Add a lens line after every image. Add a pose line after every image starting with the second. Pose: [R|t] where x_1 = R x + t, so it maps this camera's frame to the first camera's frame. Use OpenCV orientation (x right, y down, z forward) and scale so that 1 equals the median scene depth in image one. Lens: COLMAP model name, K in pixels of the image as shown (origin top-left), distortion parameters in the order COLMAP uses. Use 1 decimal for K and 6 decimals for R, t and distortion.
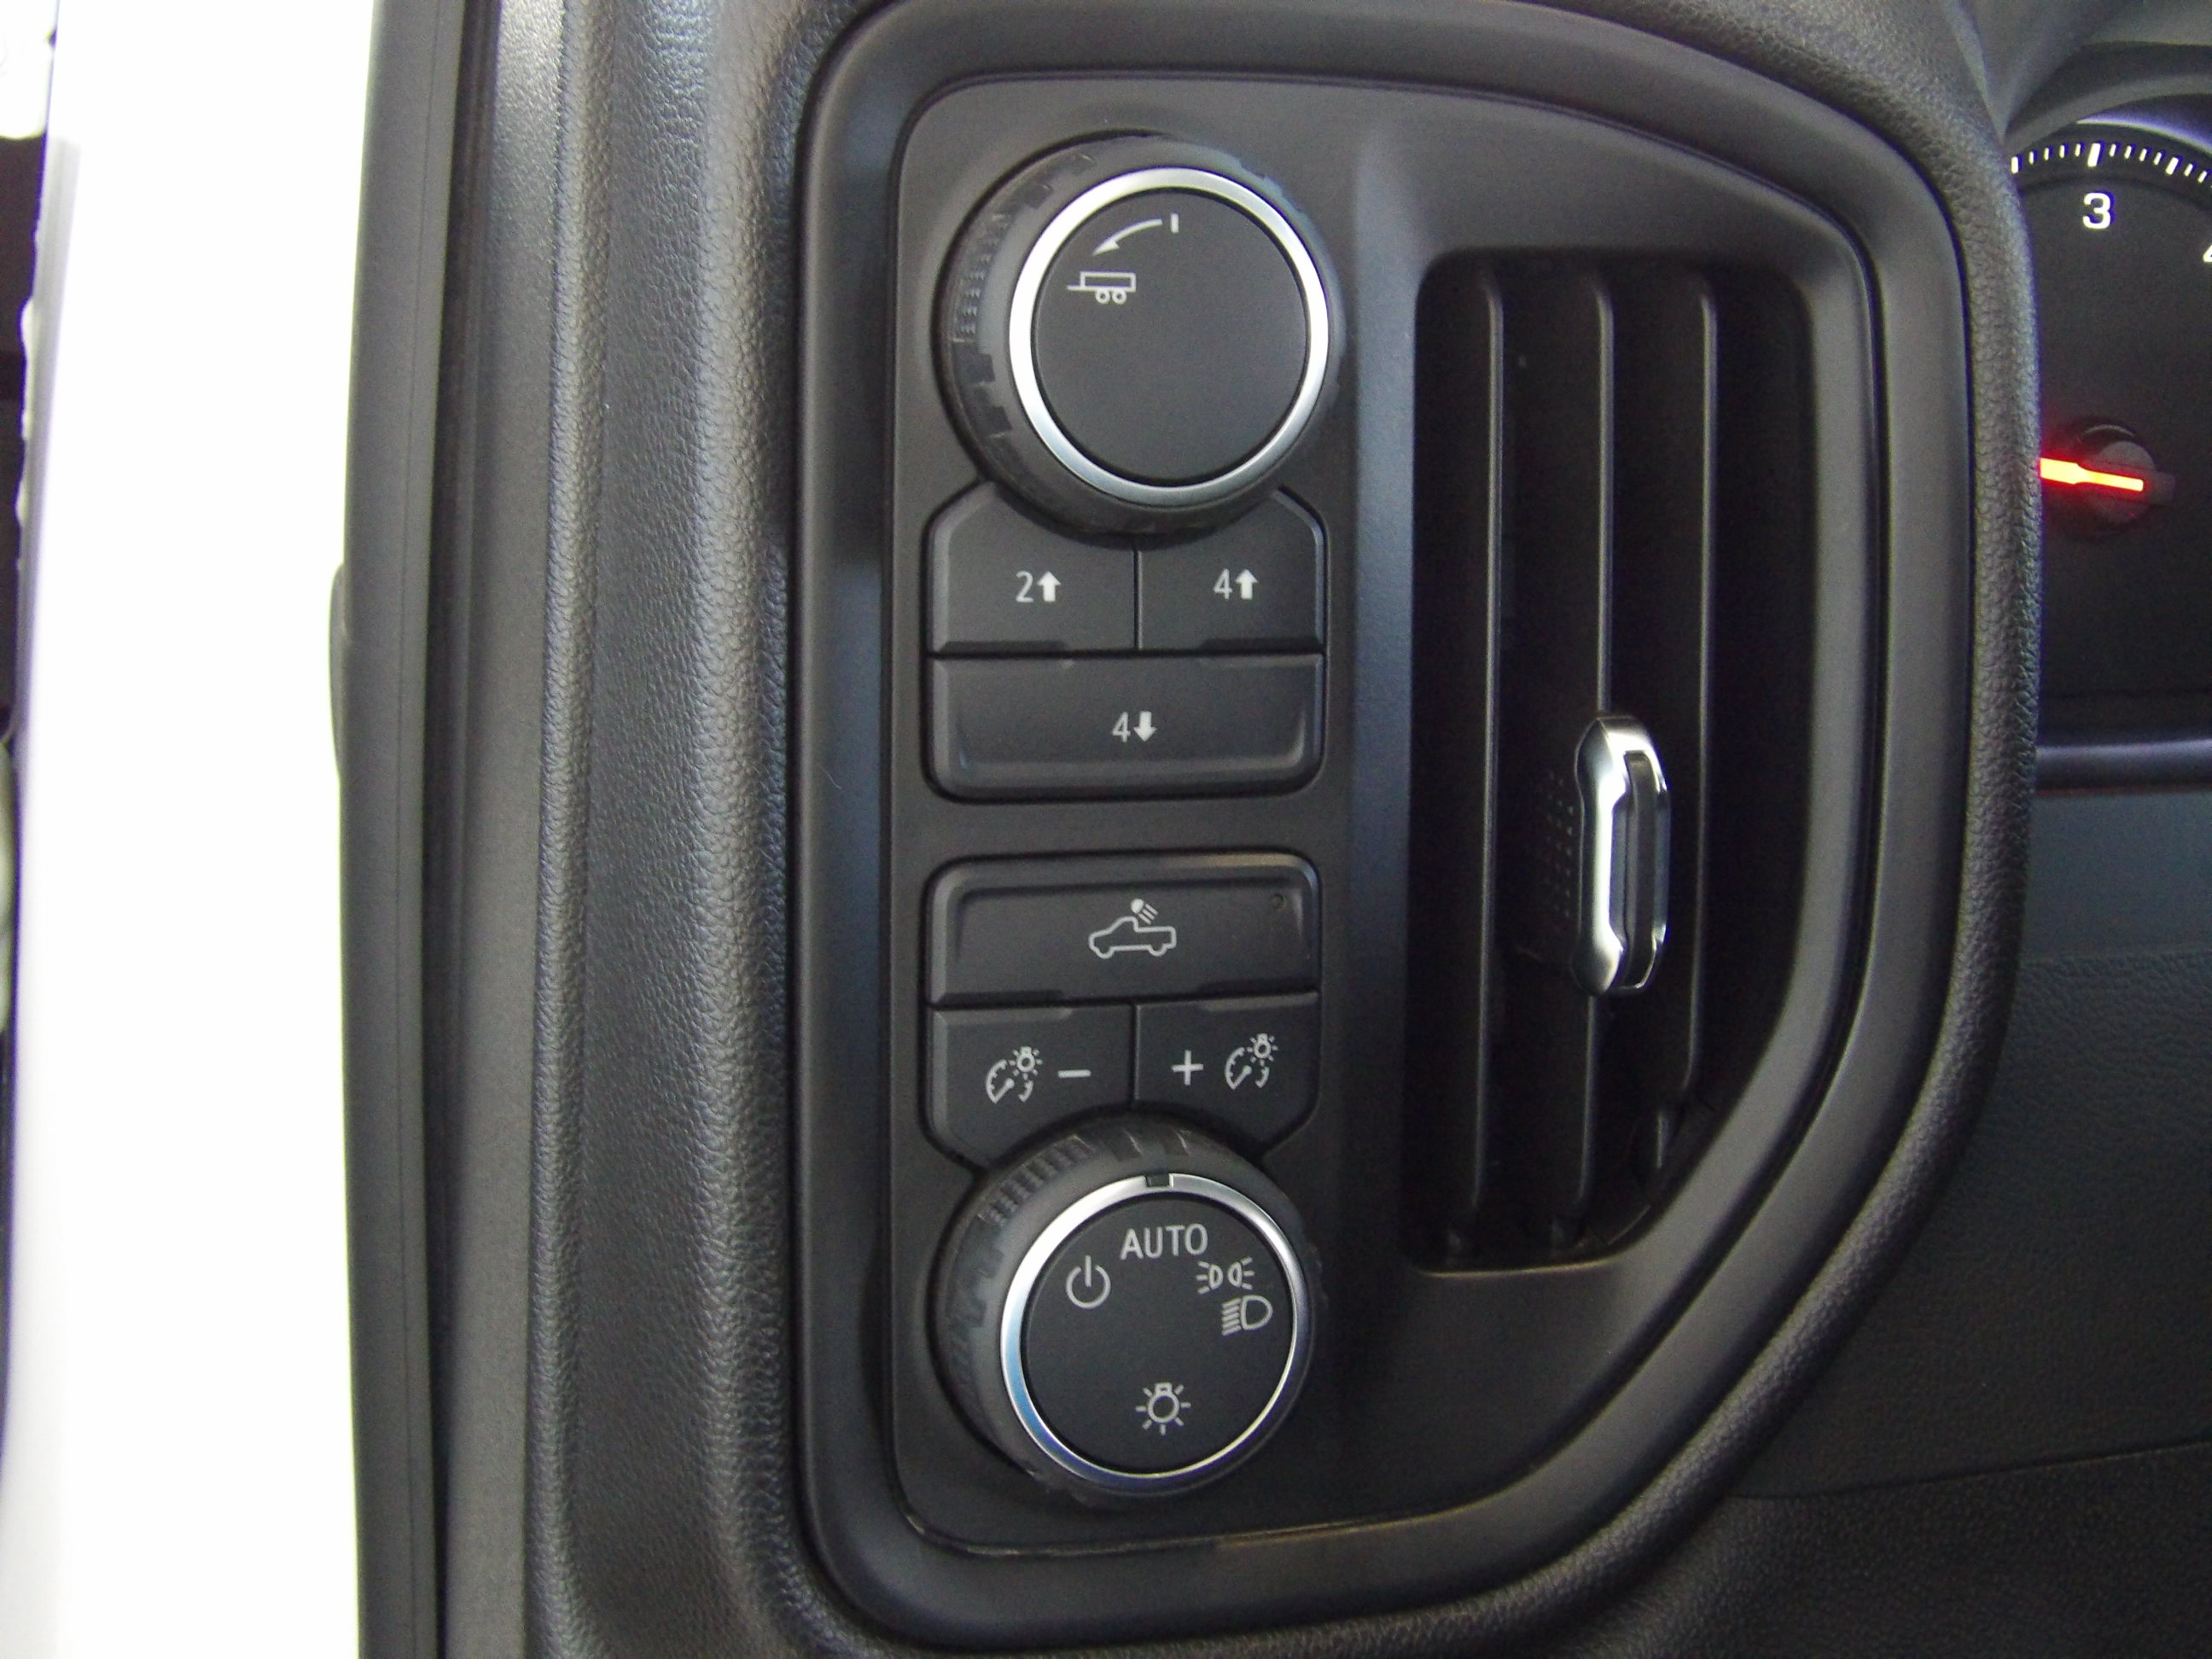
lens RADIAL K [[3422.6, 0, 1106.0], [0, 3422.6, 829.5], [0, 0, 1]] dist [-0.039172, -0.112524]
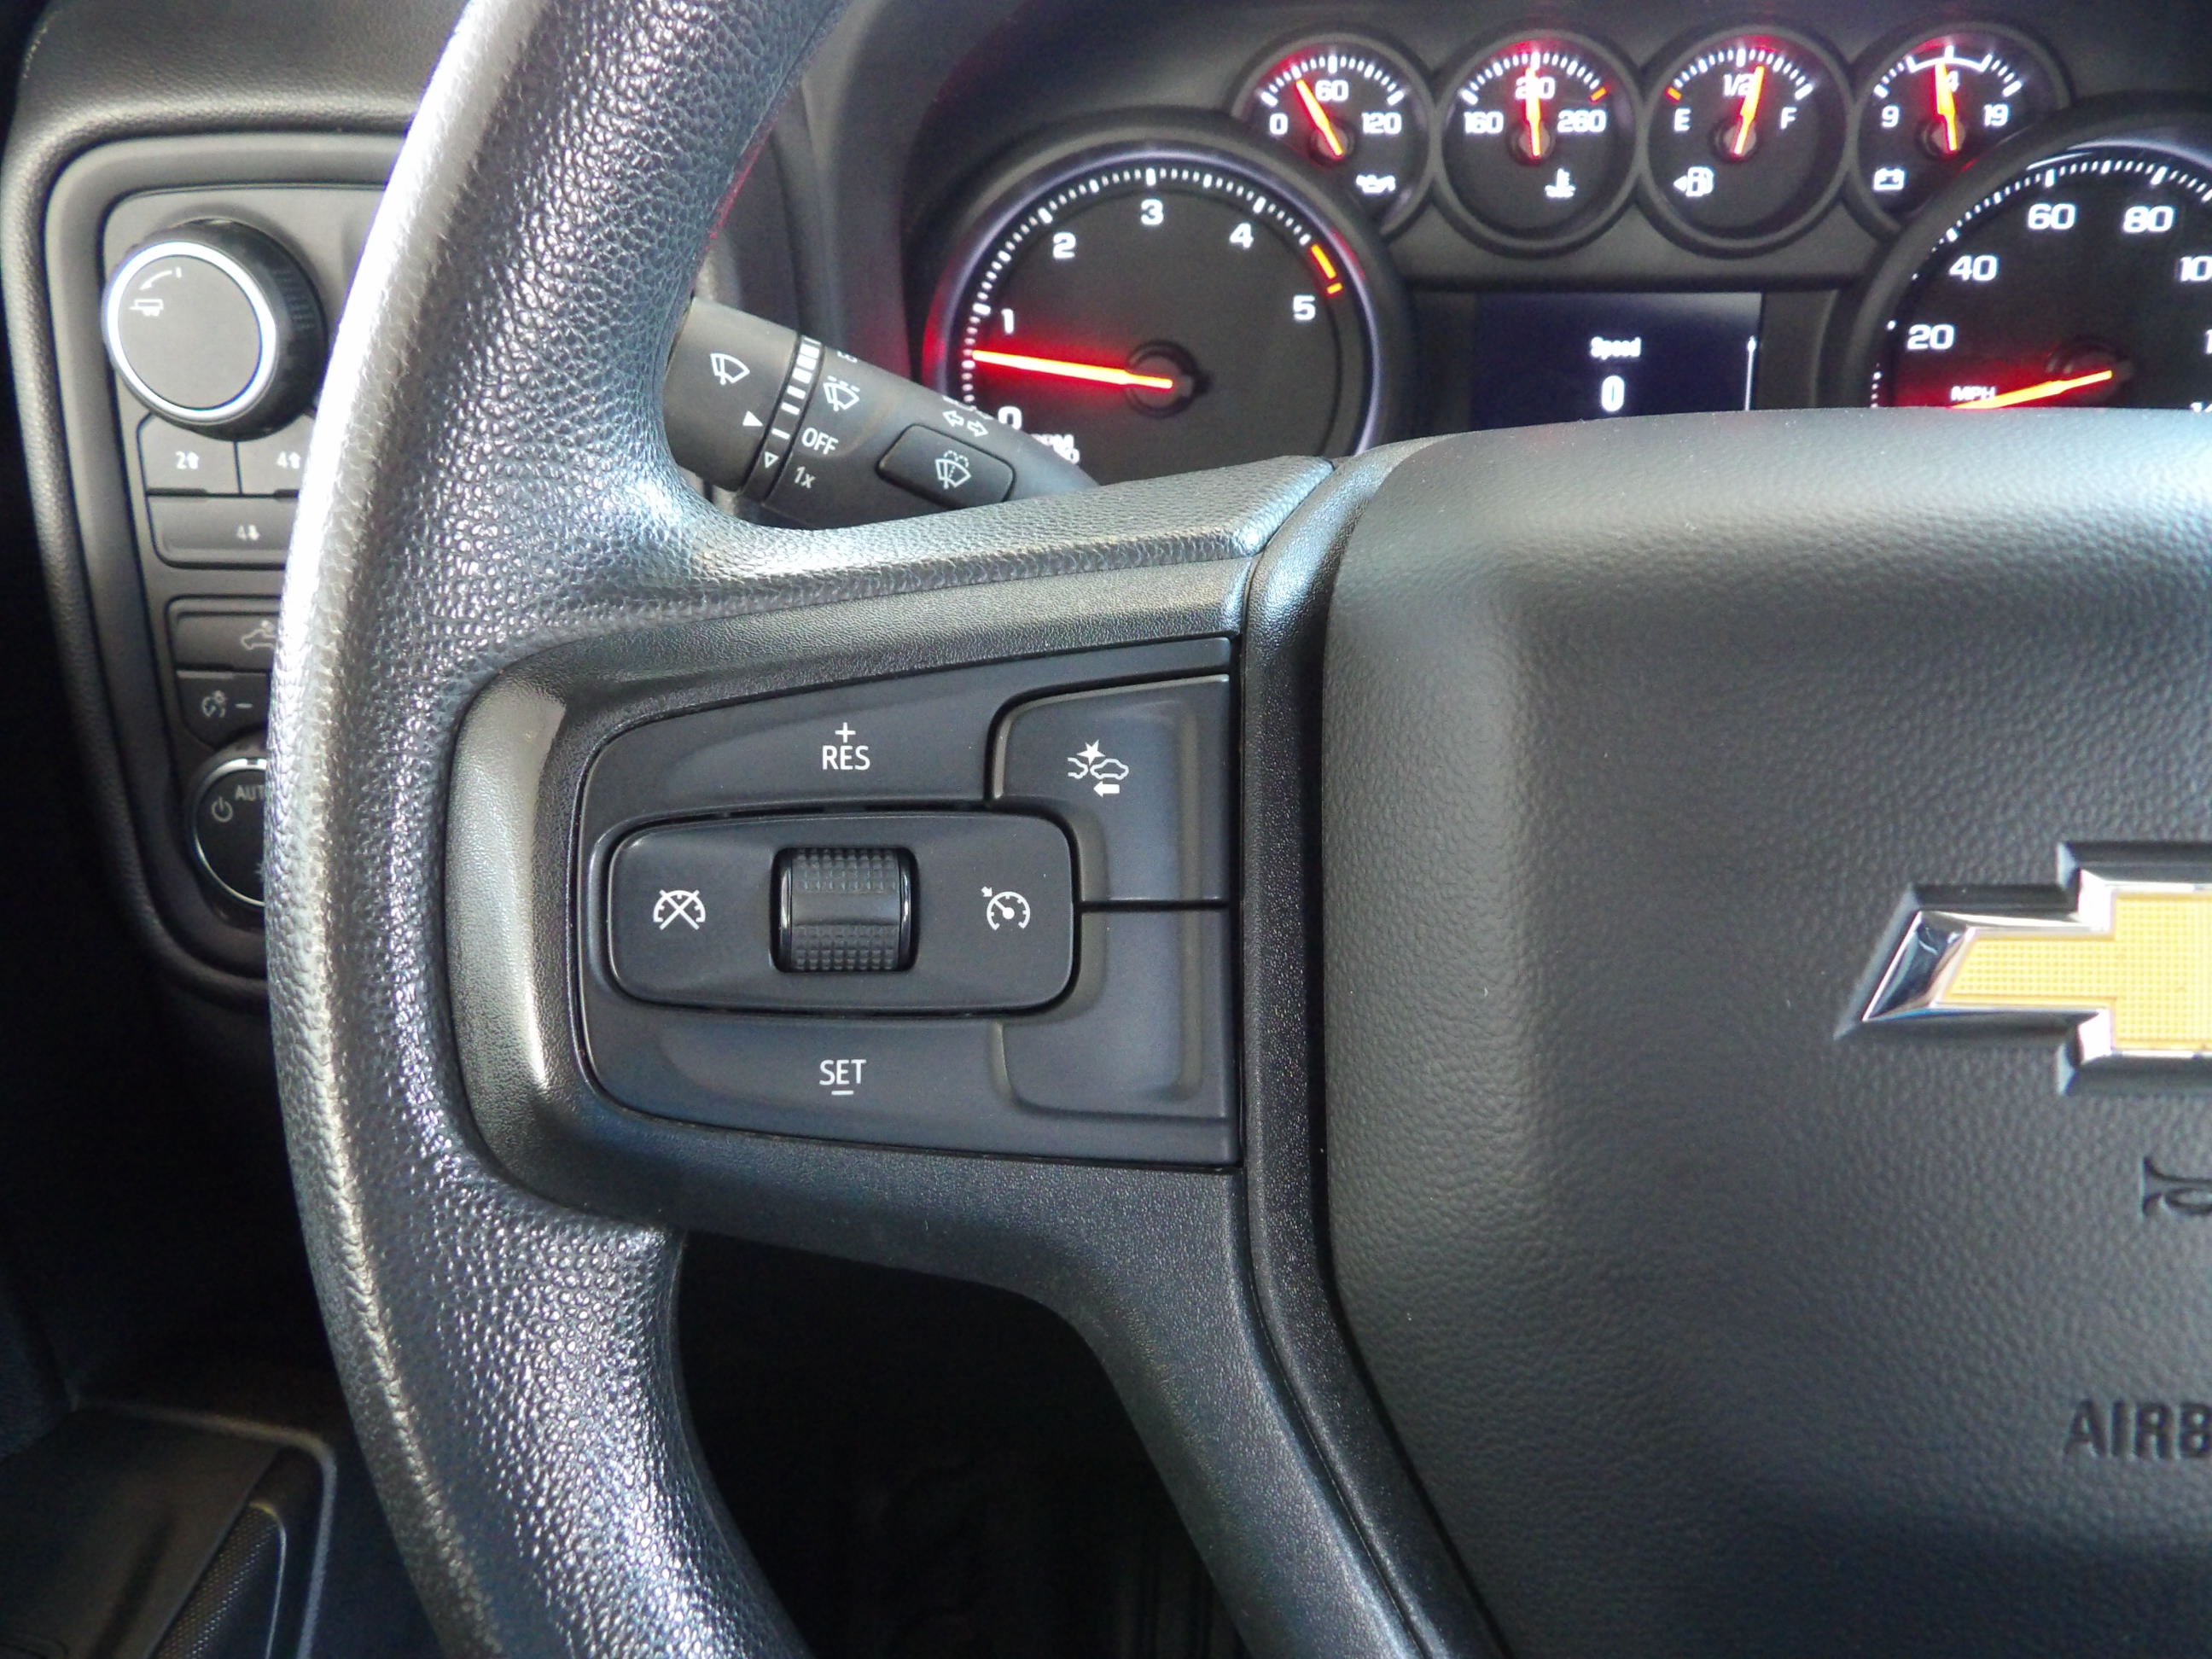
lens RADIAL K [[1844.5, 0, 1149.9], [0, 1844.5, 791.9], [0, 0, 1]] dist [-0.041518, 0.079068]
pose [[0.923251, 0.091192, -0.373219, 0.795149], [-0.031302, 0.986047, 0.163498, -0.063821], [0.382921, -0.139267, 0.913223, 0.191733]]
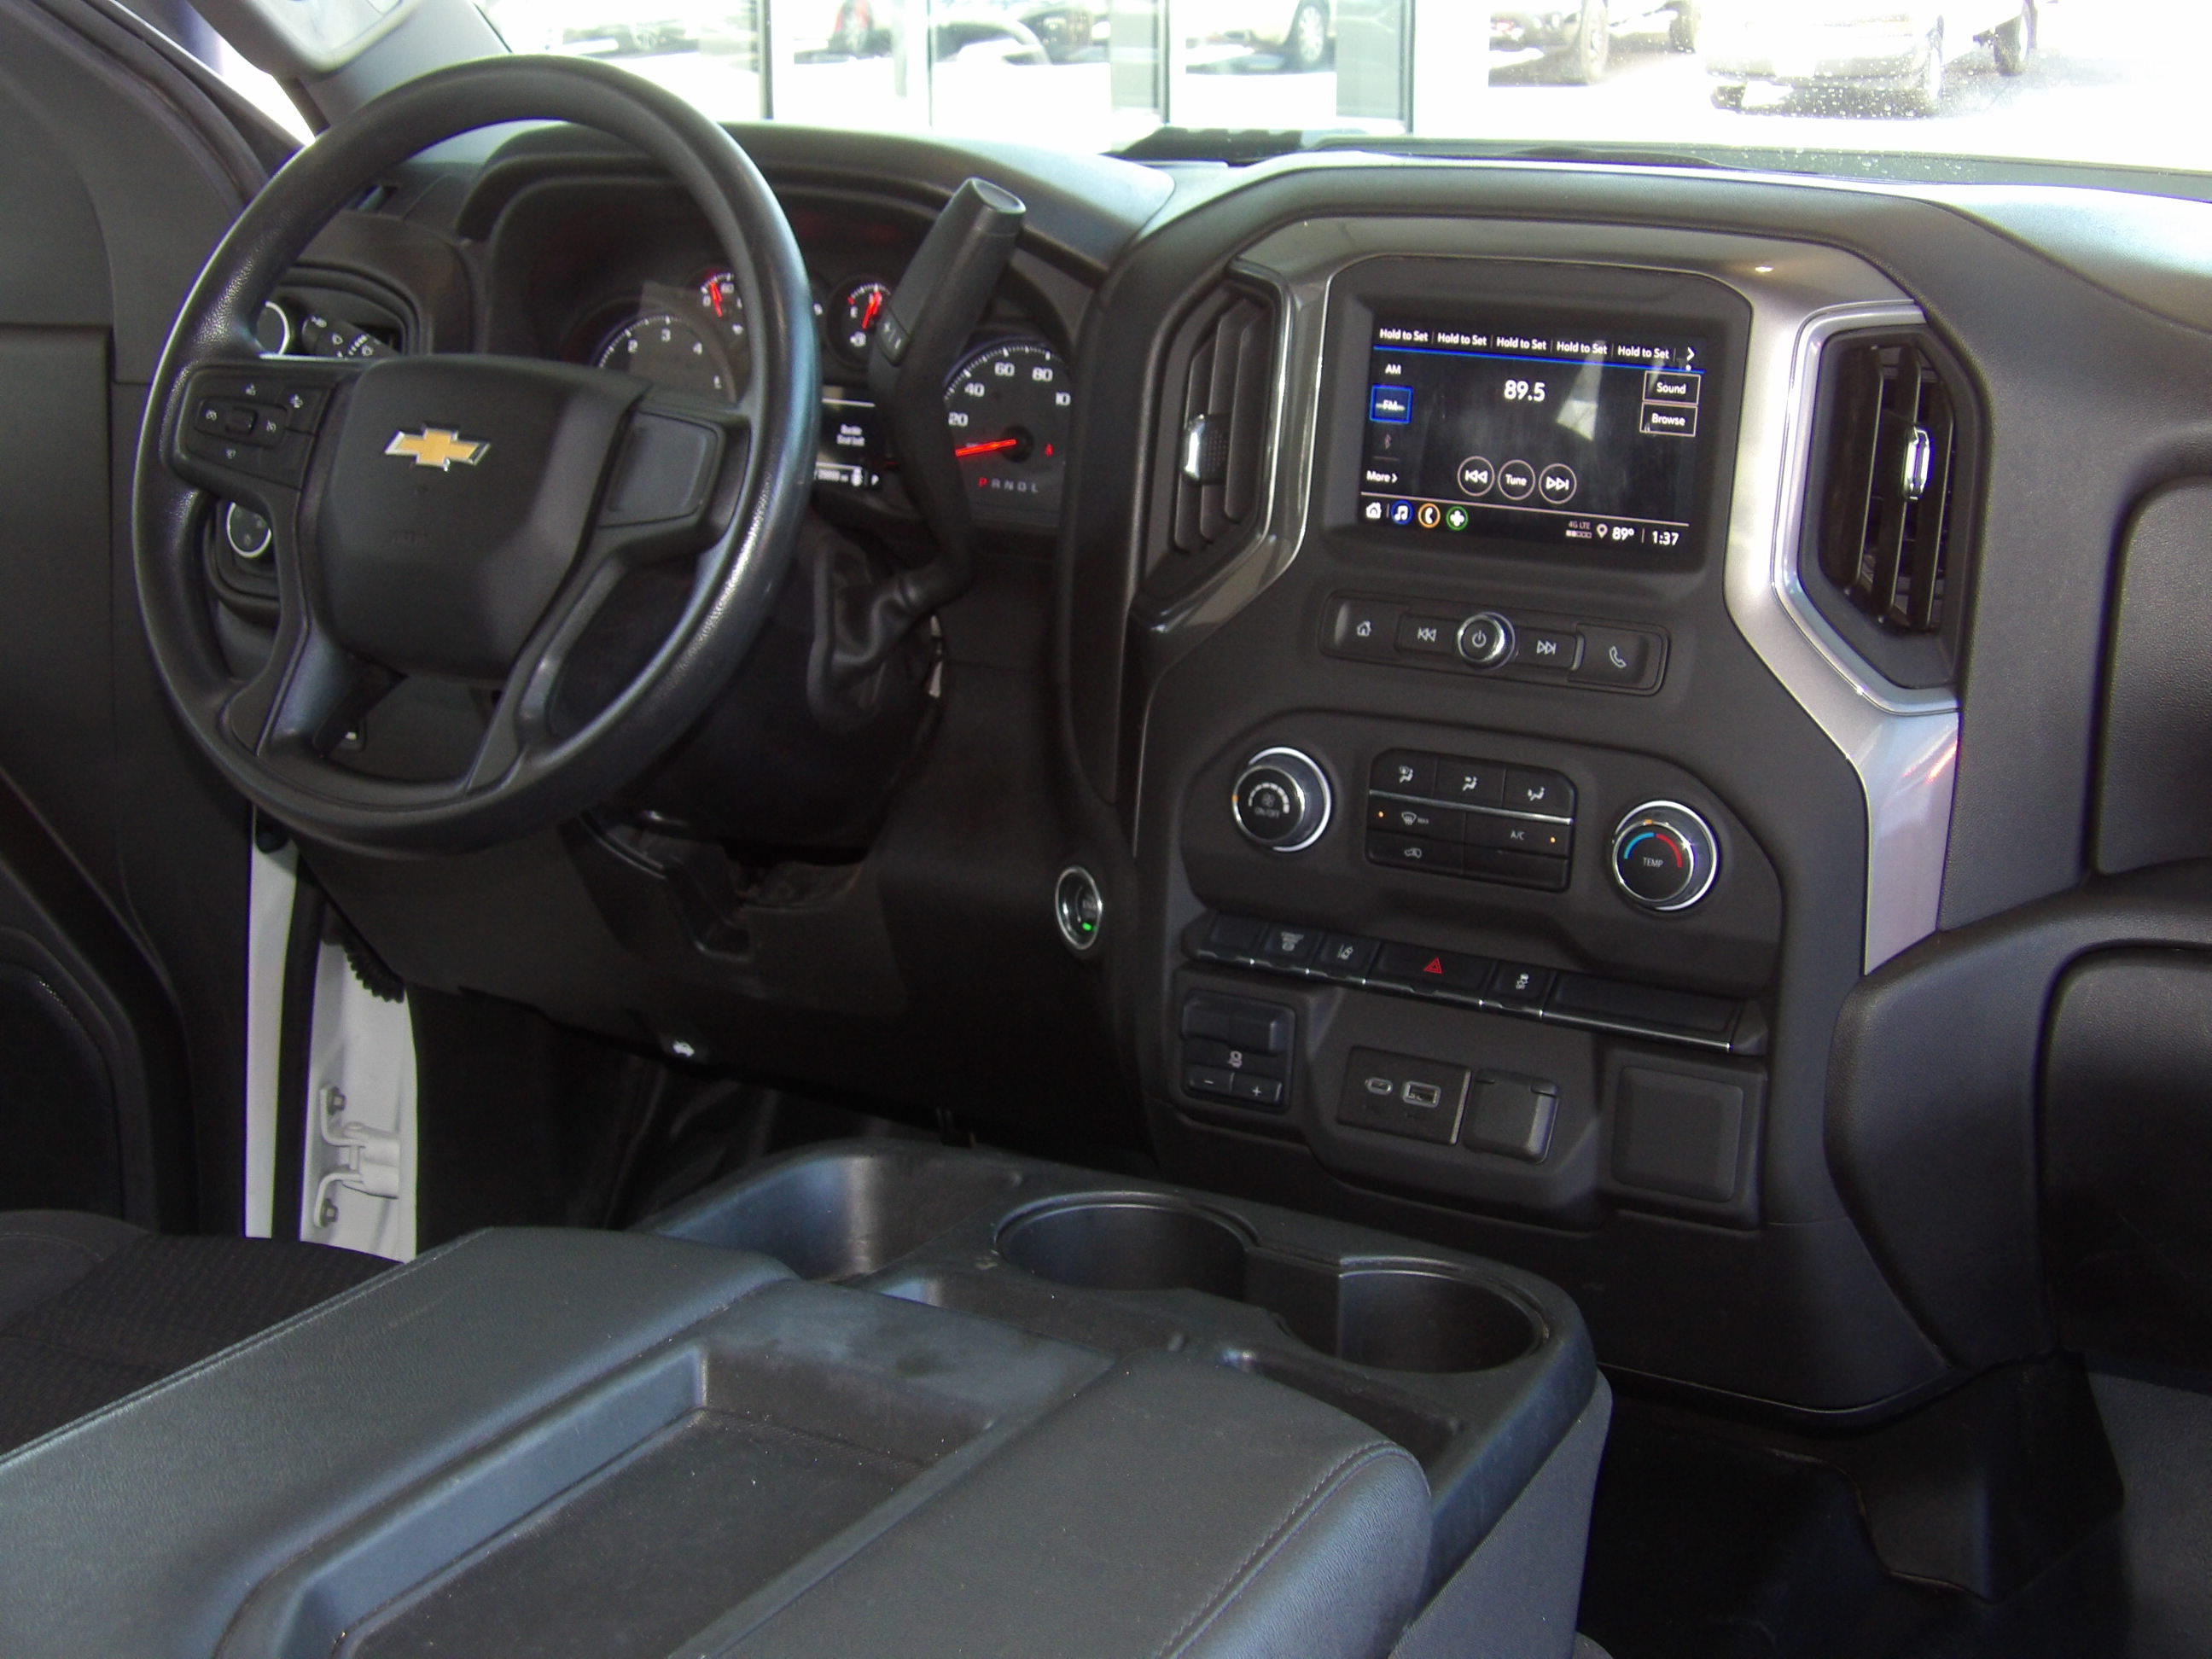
lens RADIAL K [[3050.4, 0, 1106.0], [0, 3050.4, 829.5], [0, 0, 1]] dist [-0.009153, -0.637777]
pose [[0.671381, 0.140577, -0.727657, 3.783233], [-0.194253, 0.980898, 0.010271, 0.264237], [0.715201, 0.134454, 0.685864, -1.031792]]
